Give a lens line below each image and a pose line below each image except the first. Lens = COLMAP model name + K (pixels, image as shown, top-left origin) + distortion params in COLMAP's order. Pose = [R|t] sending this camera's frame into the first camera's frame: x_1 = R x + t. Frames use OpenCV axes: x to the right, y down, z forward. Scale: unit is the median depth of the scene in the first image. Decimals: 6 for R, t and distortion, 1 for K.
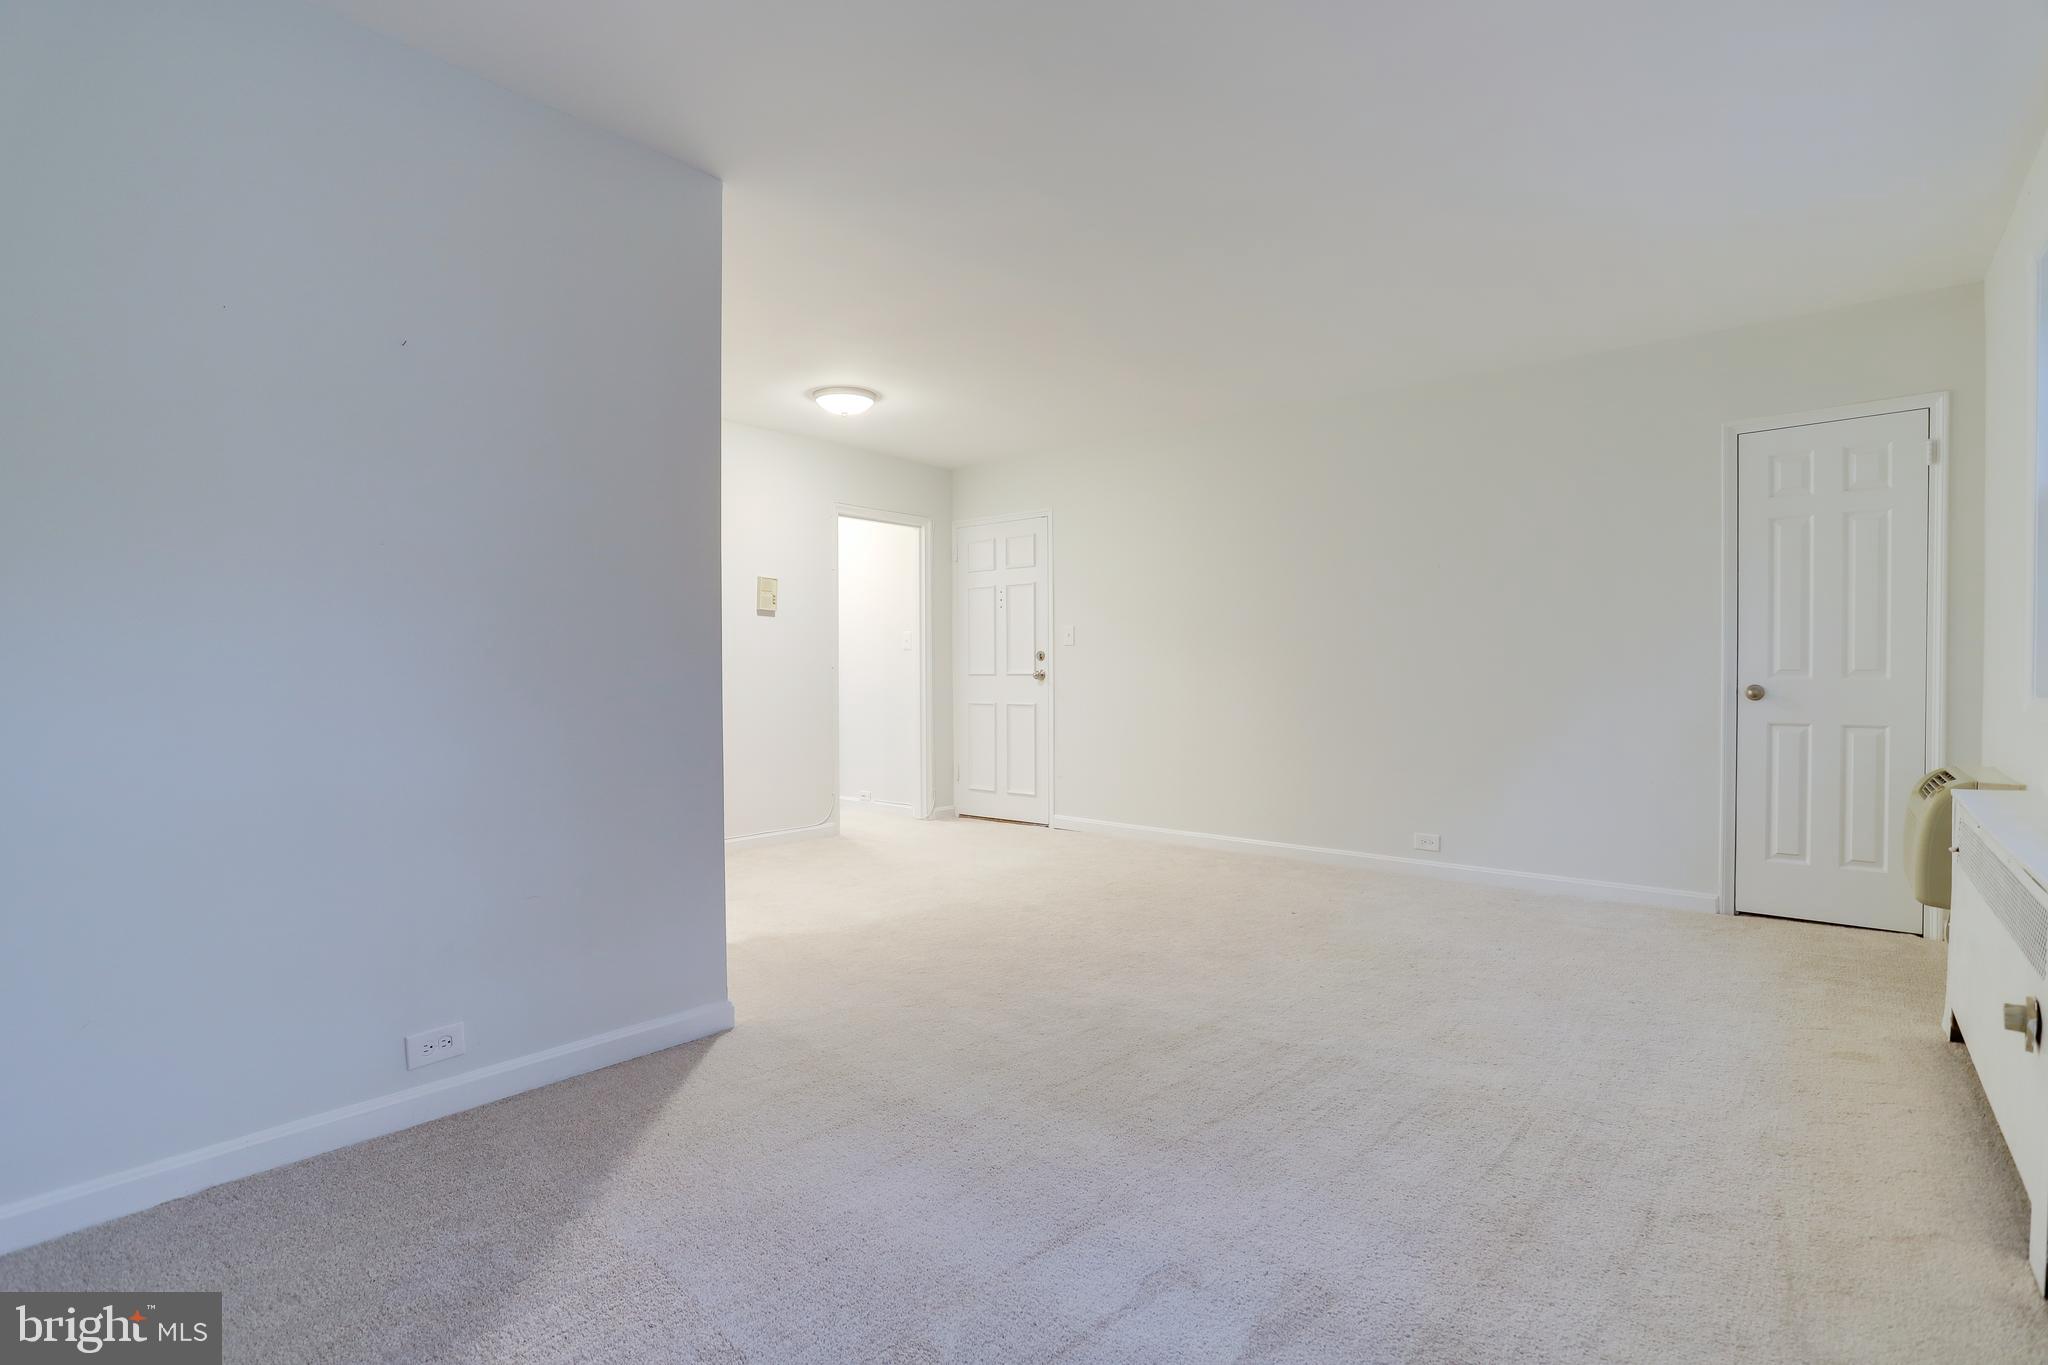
lens RADIAL K [[997.4, 0, 1024.0], [0, 997.4, 682.5], [0, 0, 1]] dist [-0.060625, 0.033057]
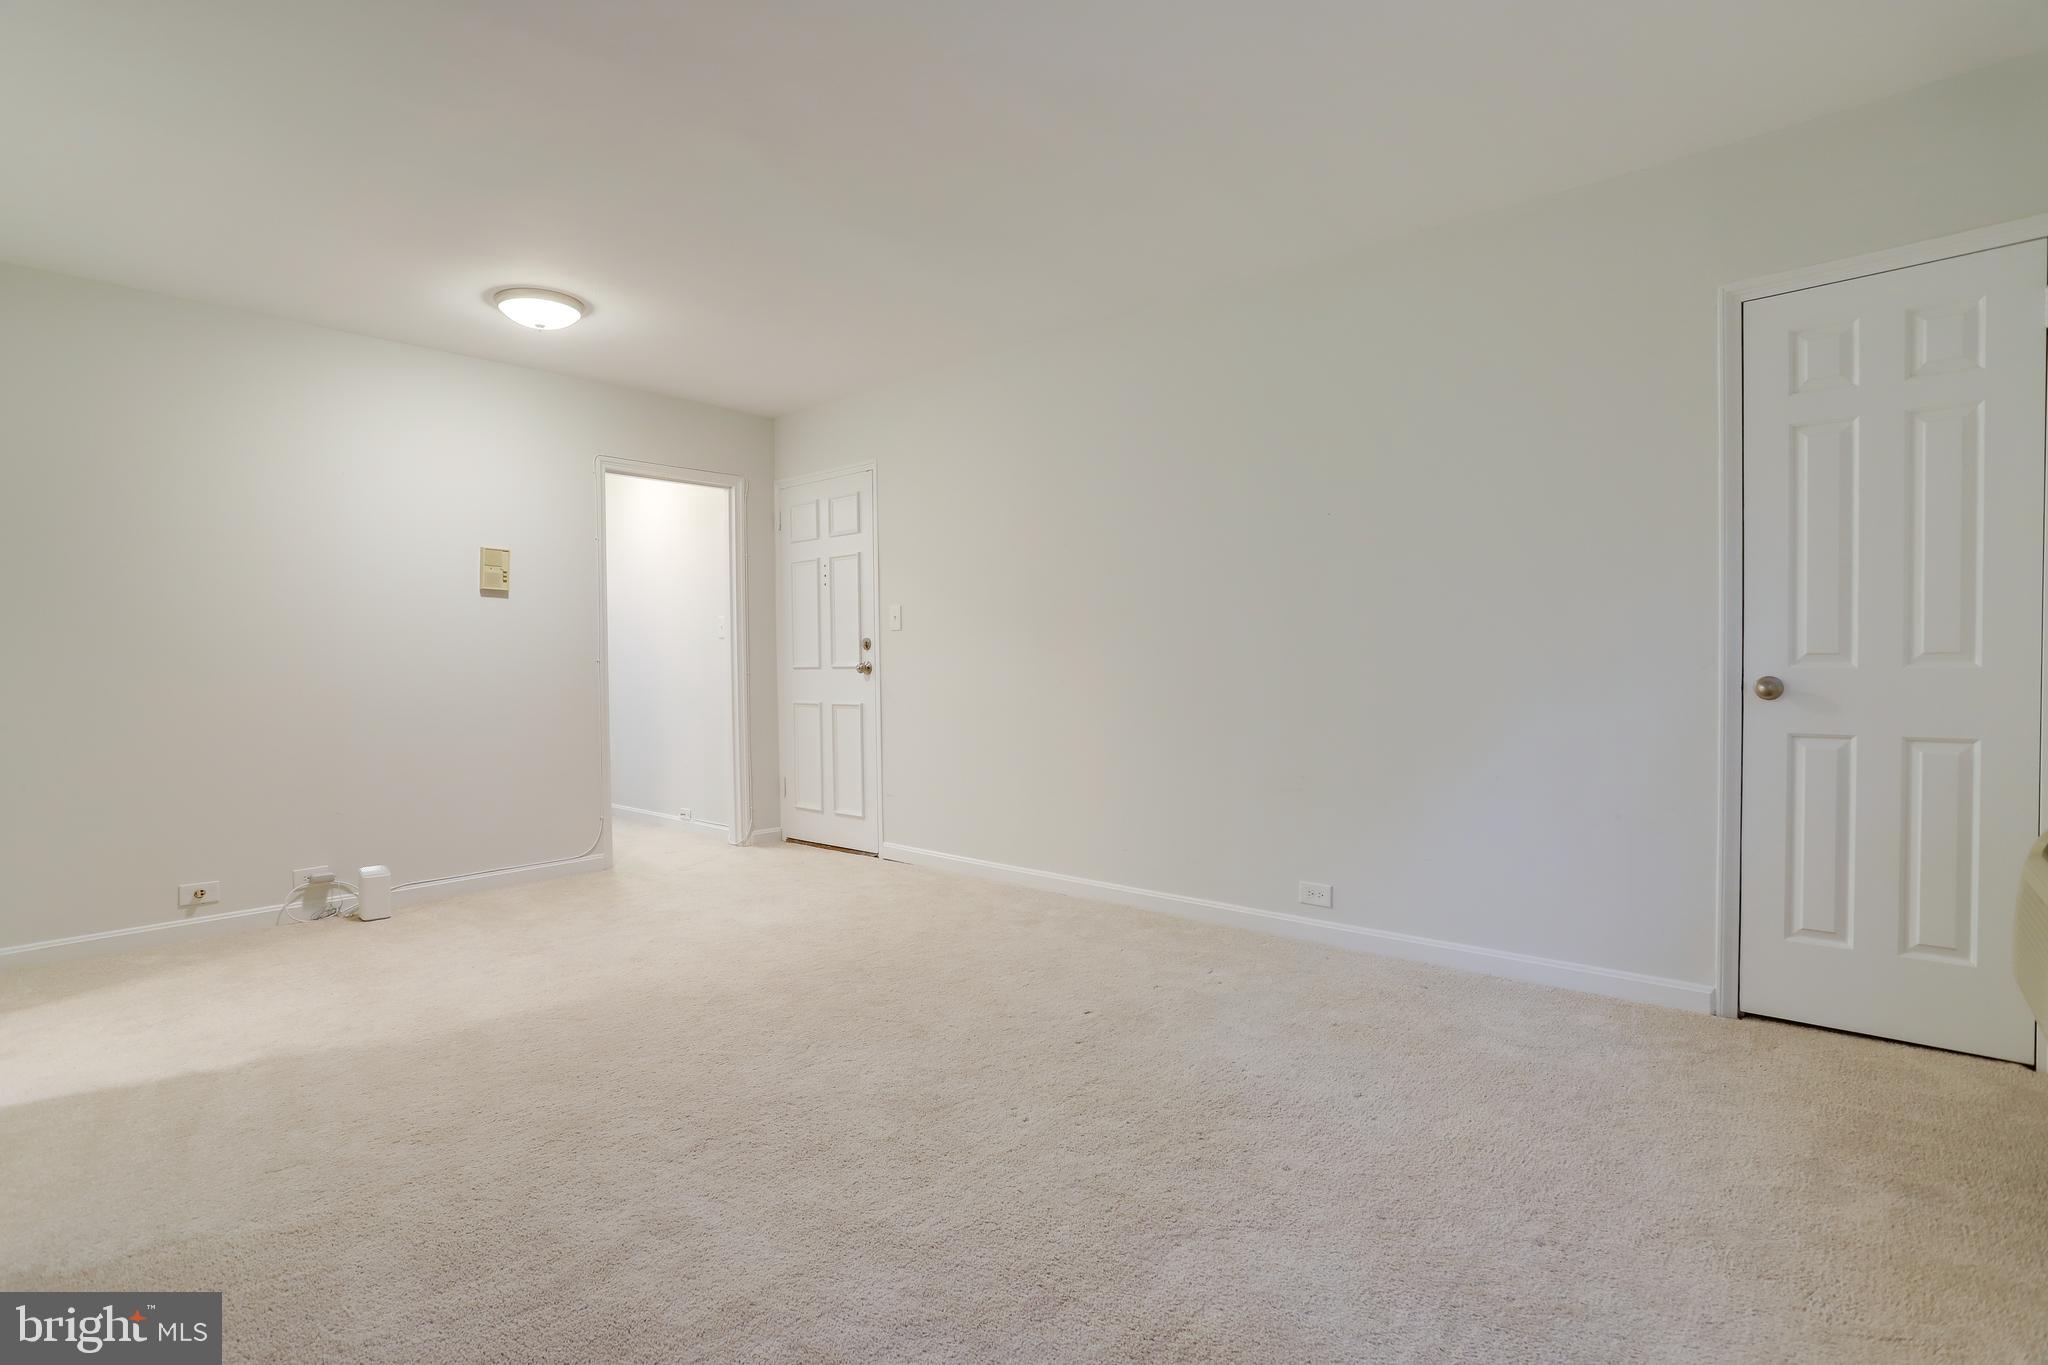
lens RADIAL K [[993.3, 0, 1018.7], [0, 993.3, 681.9], [0, 0, 1]] dist [-0.062222, 0.027992]
pose [[0.999670, -0.008534, -0.024210, 0.177945], [0.008785, 0.999909, 0.010258, -0.003740], [0.024120, -0.010468, 0.999654, 0.229725]]
